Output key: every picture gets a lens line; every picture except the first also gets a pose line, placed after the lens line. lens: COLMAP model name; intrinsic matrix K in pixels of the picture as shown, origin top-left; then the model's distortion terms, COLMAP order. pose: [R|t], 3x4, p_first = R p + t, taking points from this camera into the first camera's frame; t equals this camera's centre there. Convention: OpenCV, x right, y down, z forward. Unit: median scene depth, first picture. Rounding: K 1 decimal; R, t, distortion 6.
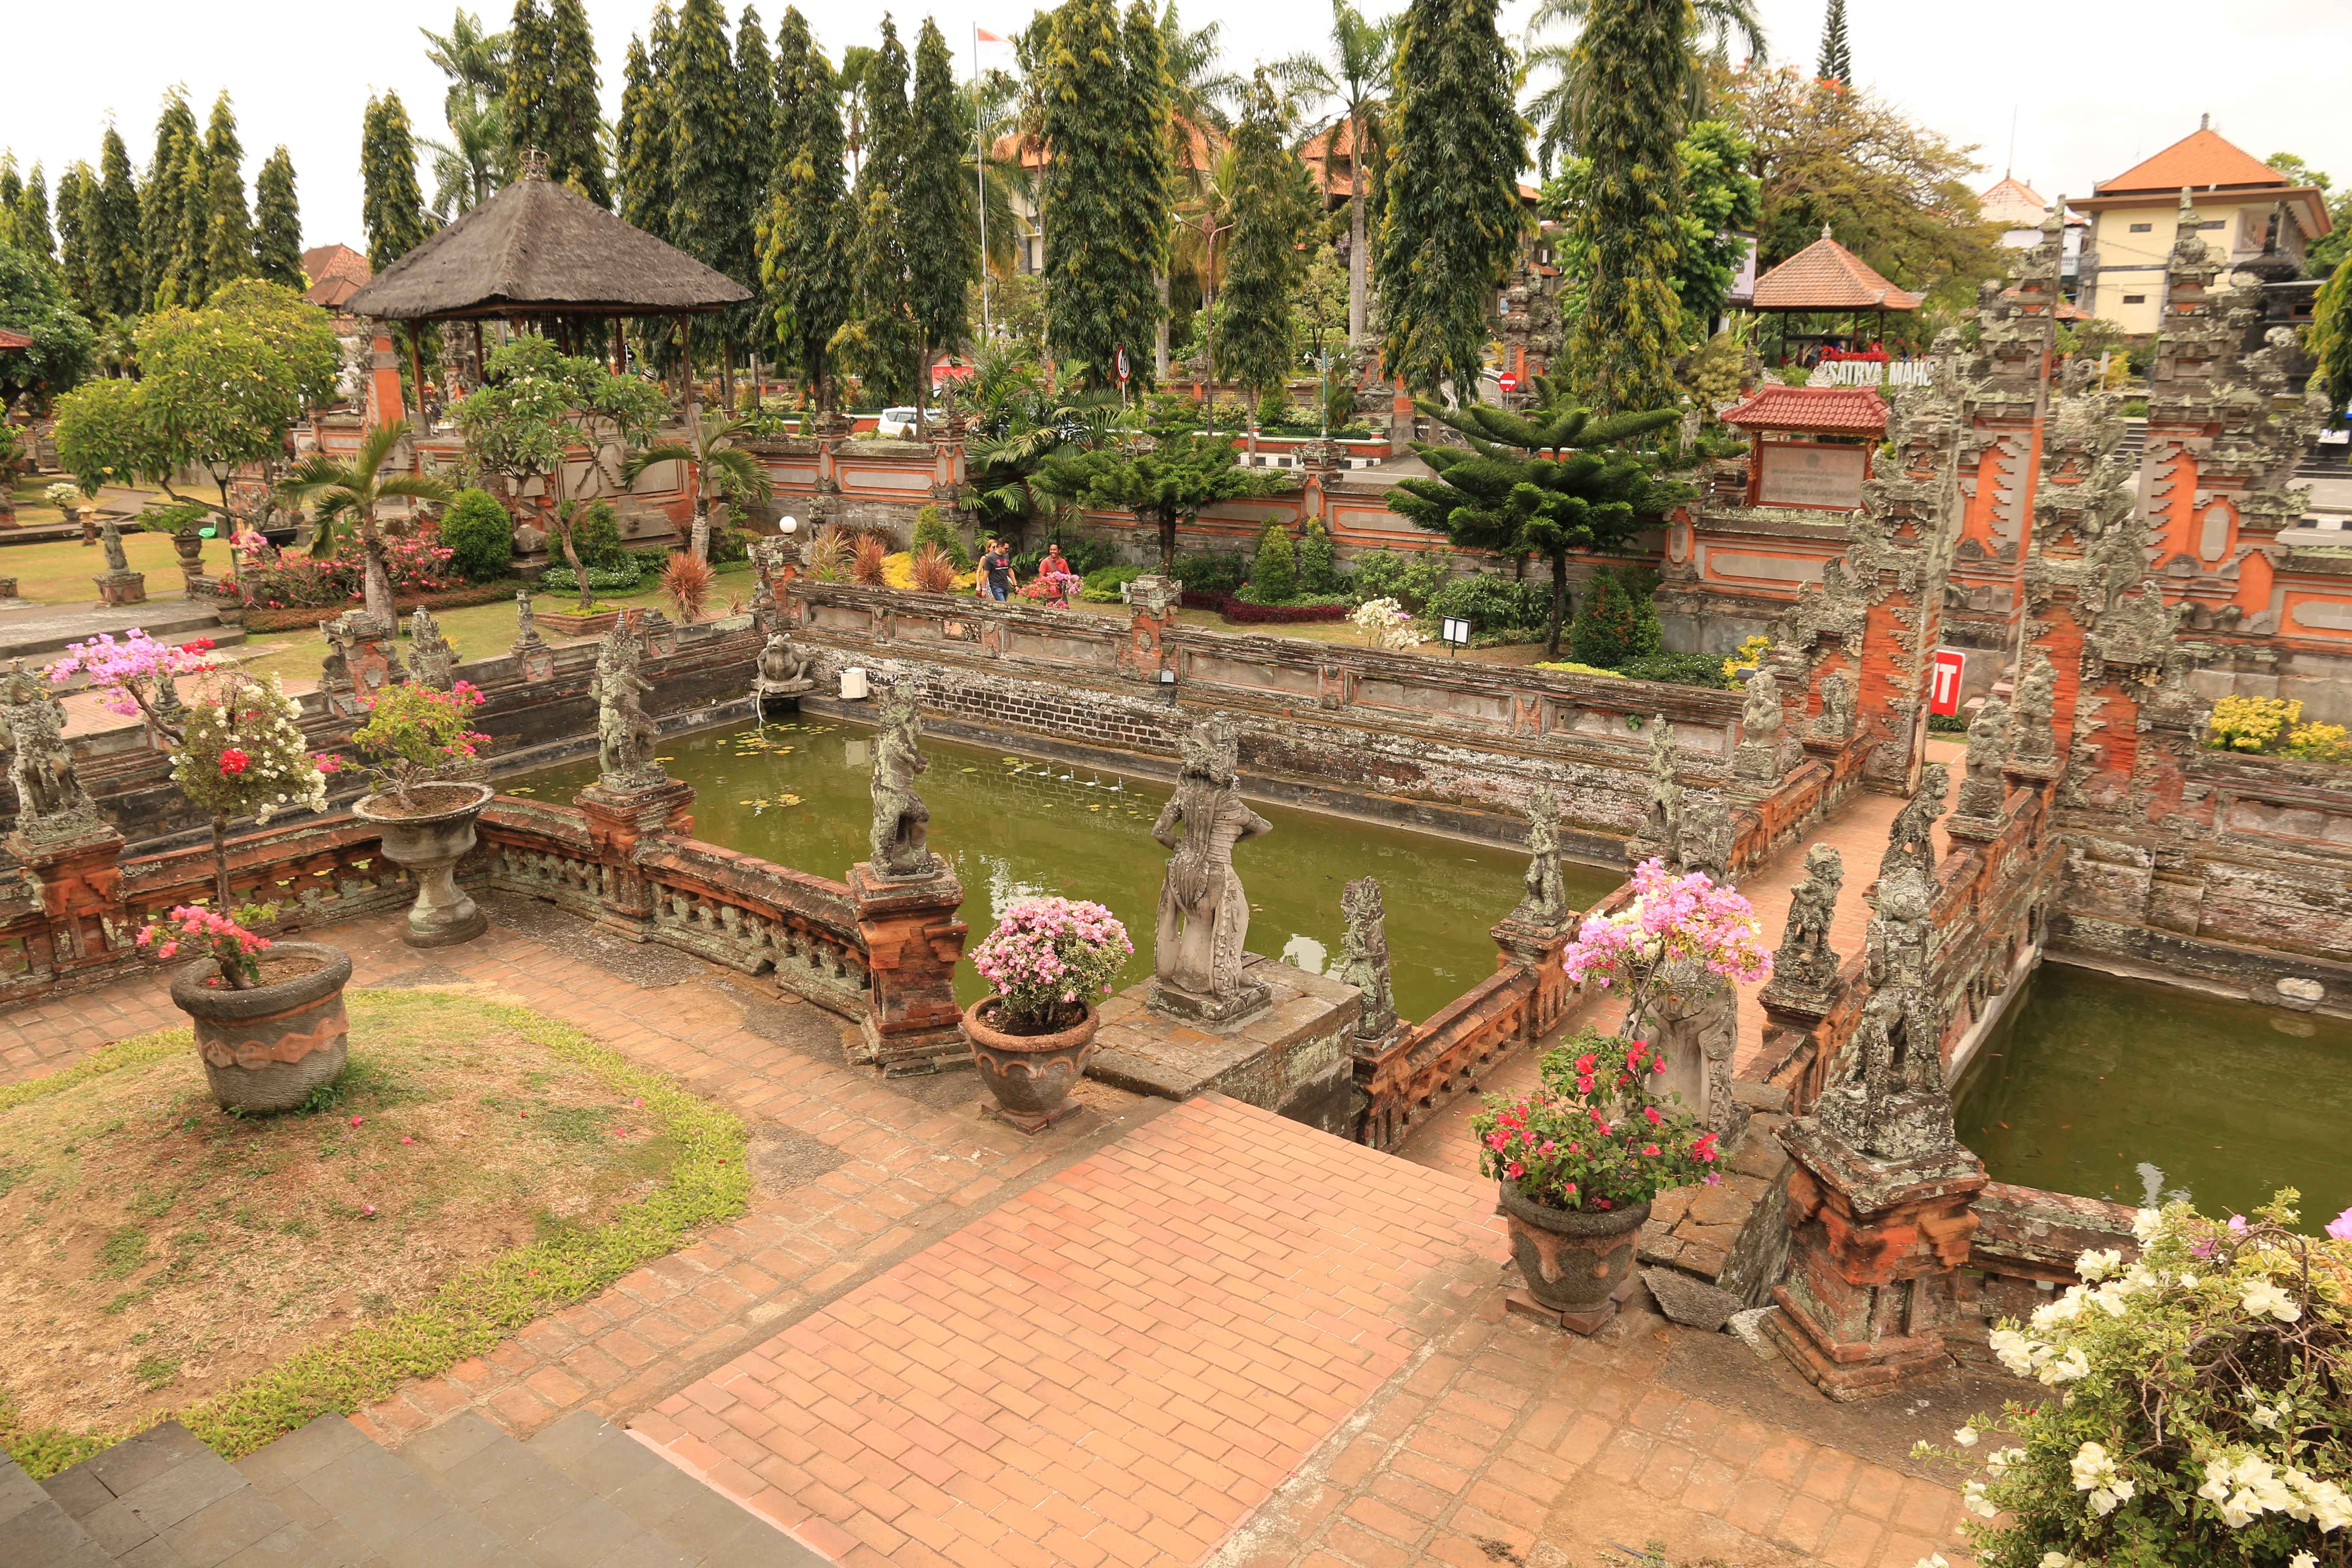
lens RADIAL K [[1585.4, 0, 1174.3], [0, 1585.4, 784.7], [0, 0, 1]] dist [-0.094140, 0.011808]
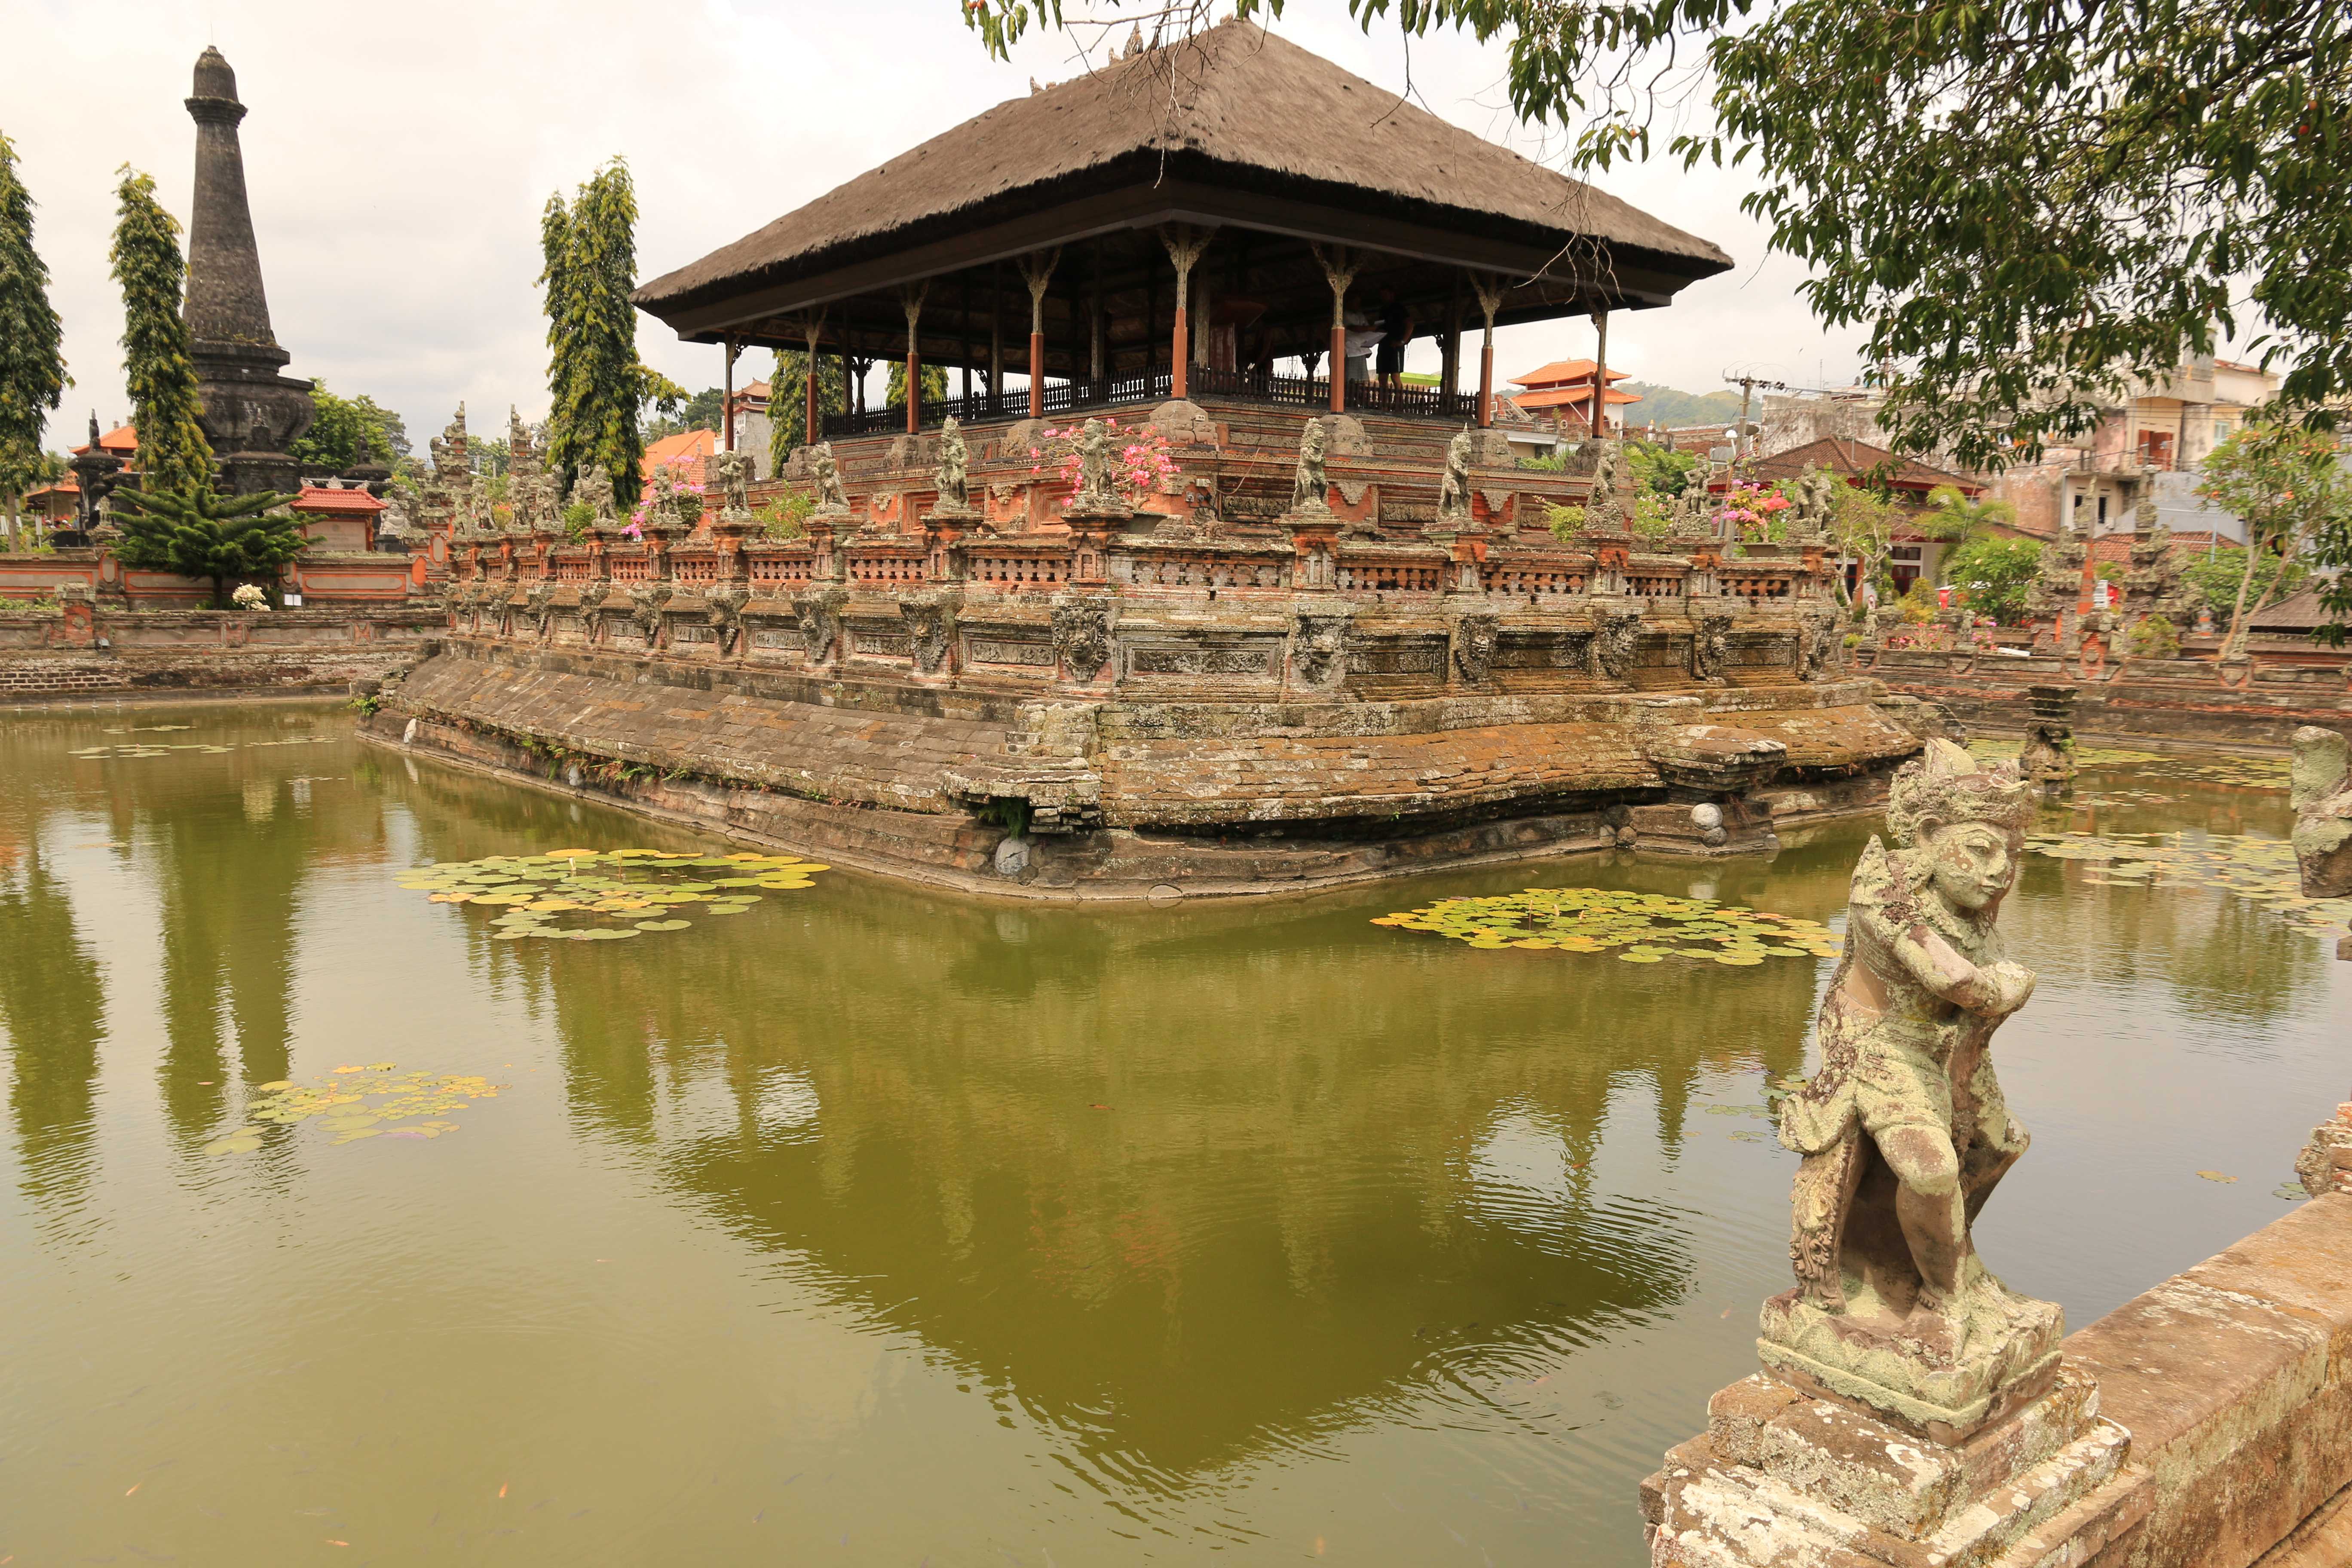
lens RADIAL K [[1682.1, 0, 1109.8], [0, 1682.1, 764.7], [0, 0, 1]] dist [-0.047631, 0.030136]
pose [[0.261780, -0.089987, 0.960923, -1.478765], [0.236817, 0.971195, 0.026433, 0.268664], [-0.935622, 0.220643, 0.275550, -0.405959]]
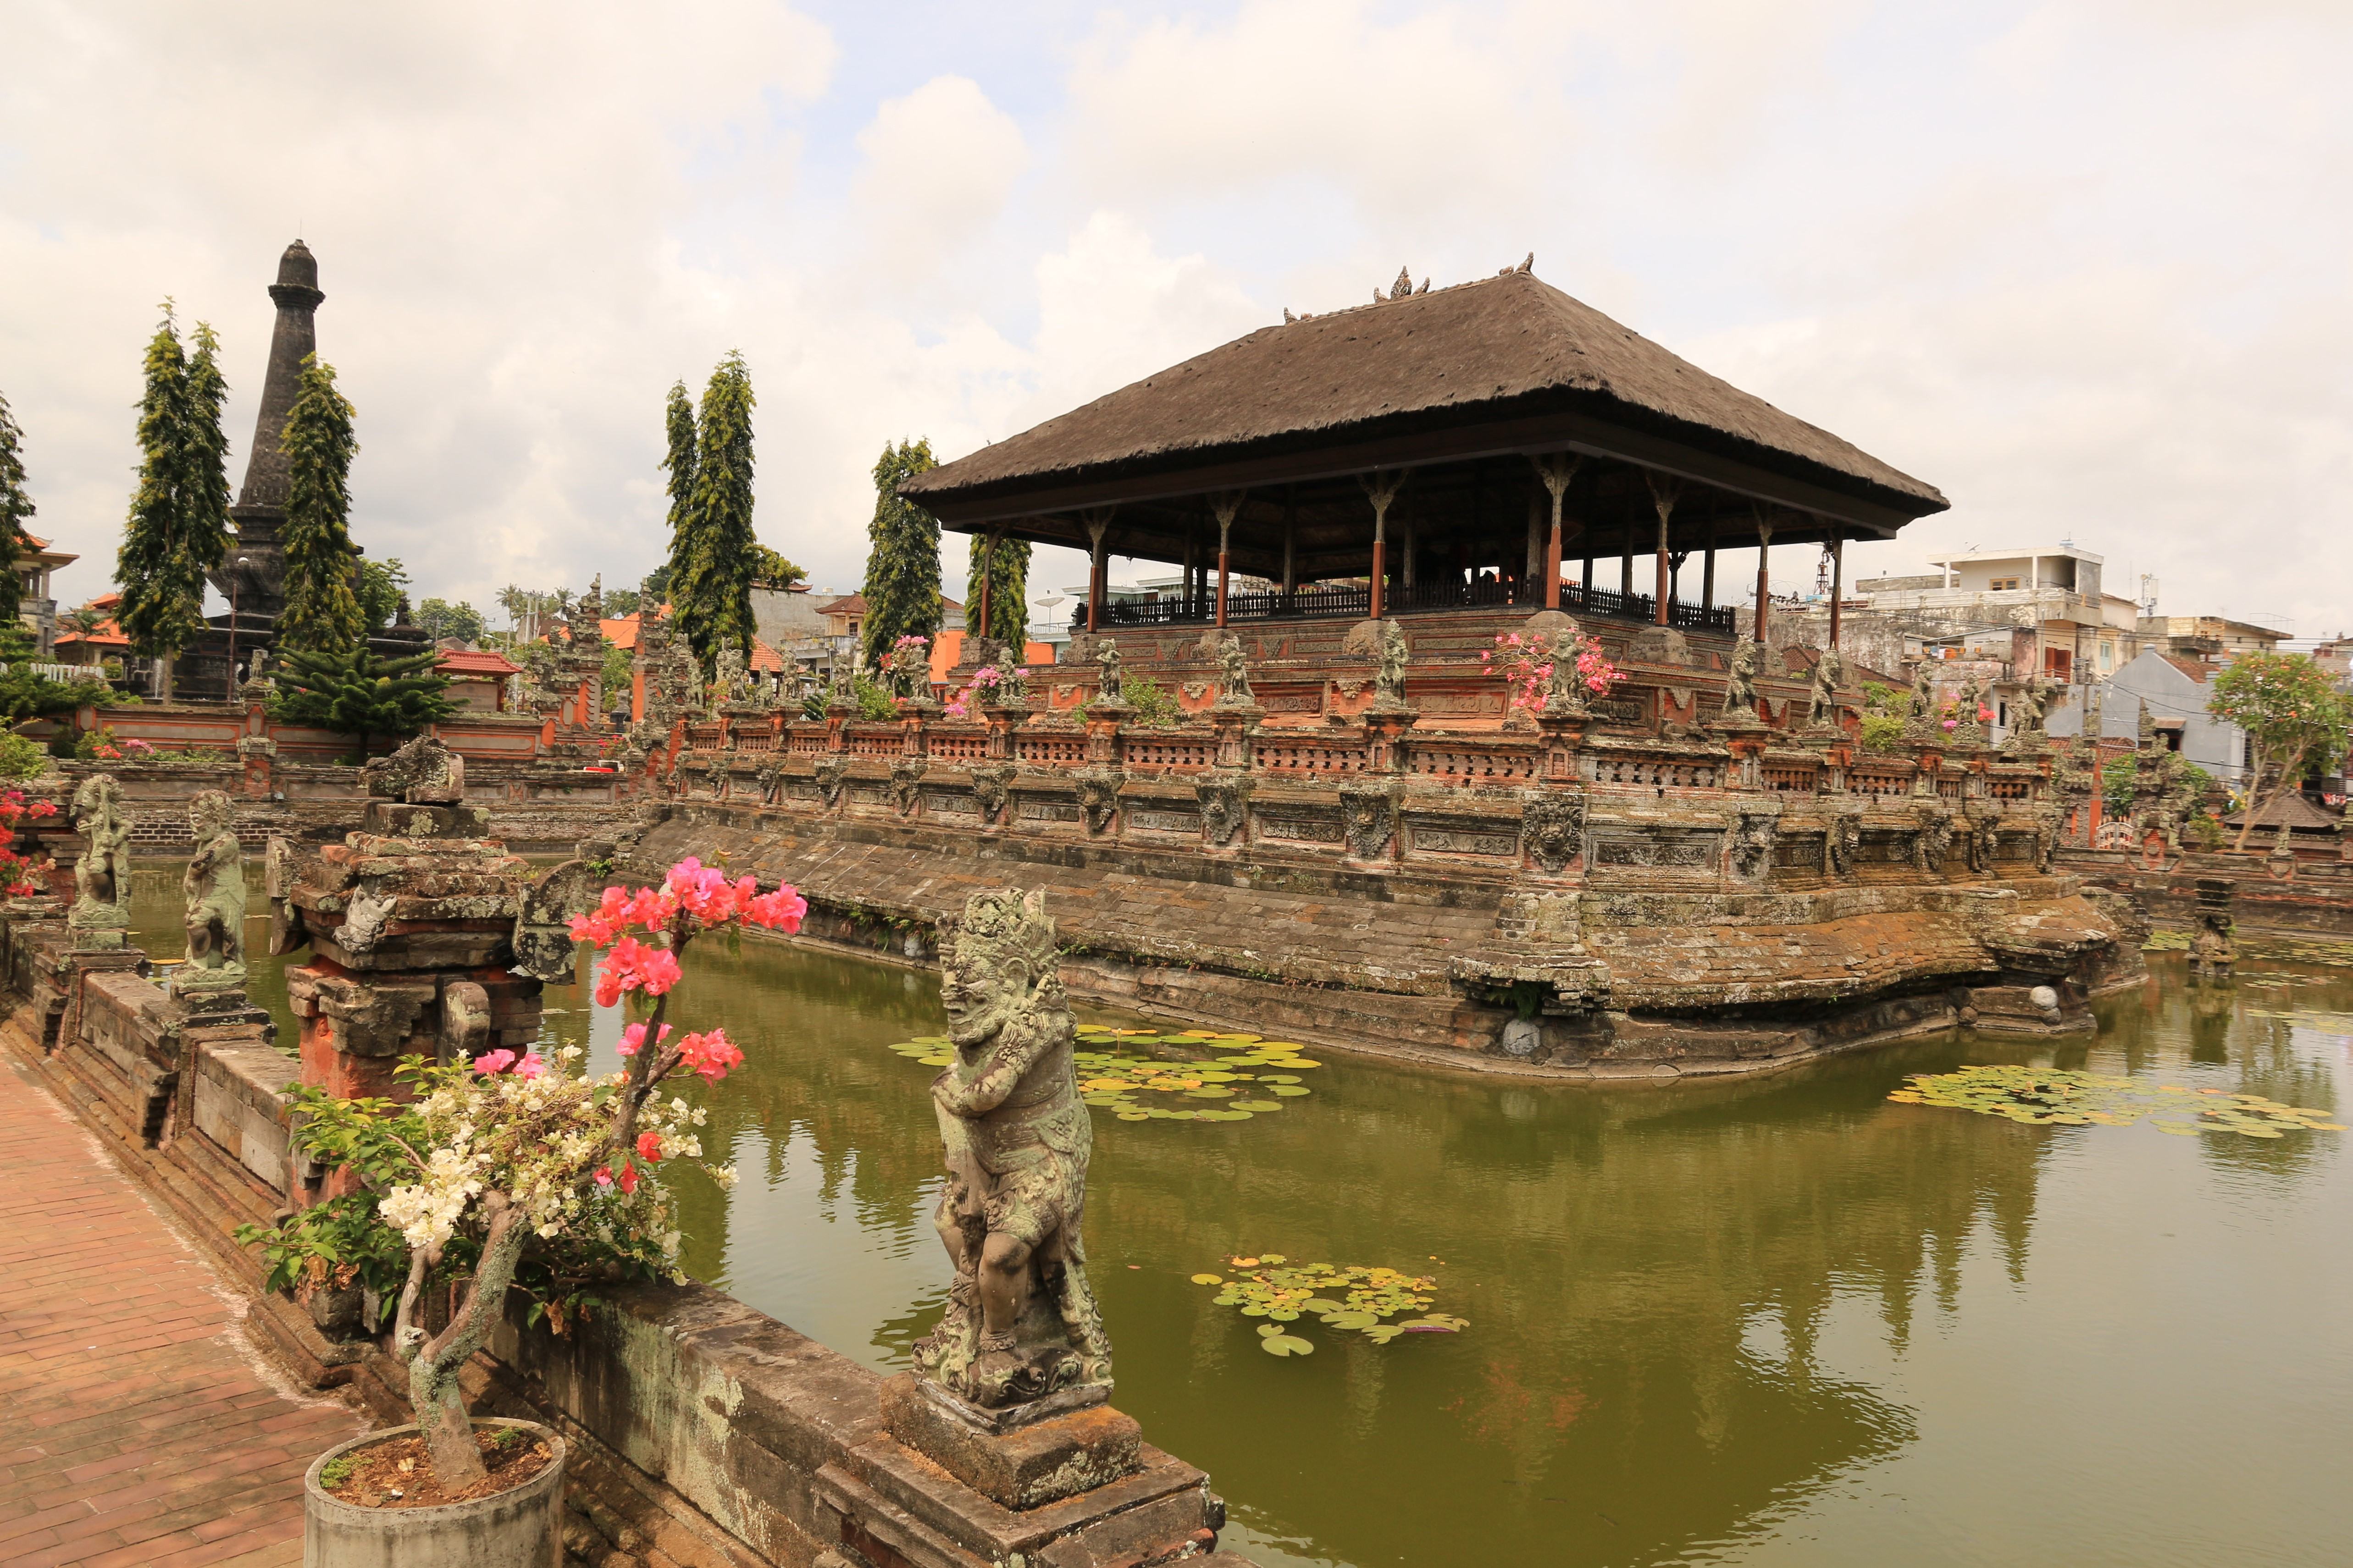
lens RADIAL K [[1585.9, 0, 1180.8], [0, 1585.9, 766.2], [0, 0, 1]] dist [-0.094140, 0.011808]
pose [[0.178179, 0.013099, 0.983911, -1.527025], [0.218197, 0.974492, -0.052488, 0.204789], [-0.959501, 0.224038, 0.170776, -0.177293]]
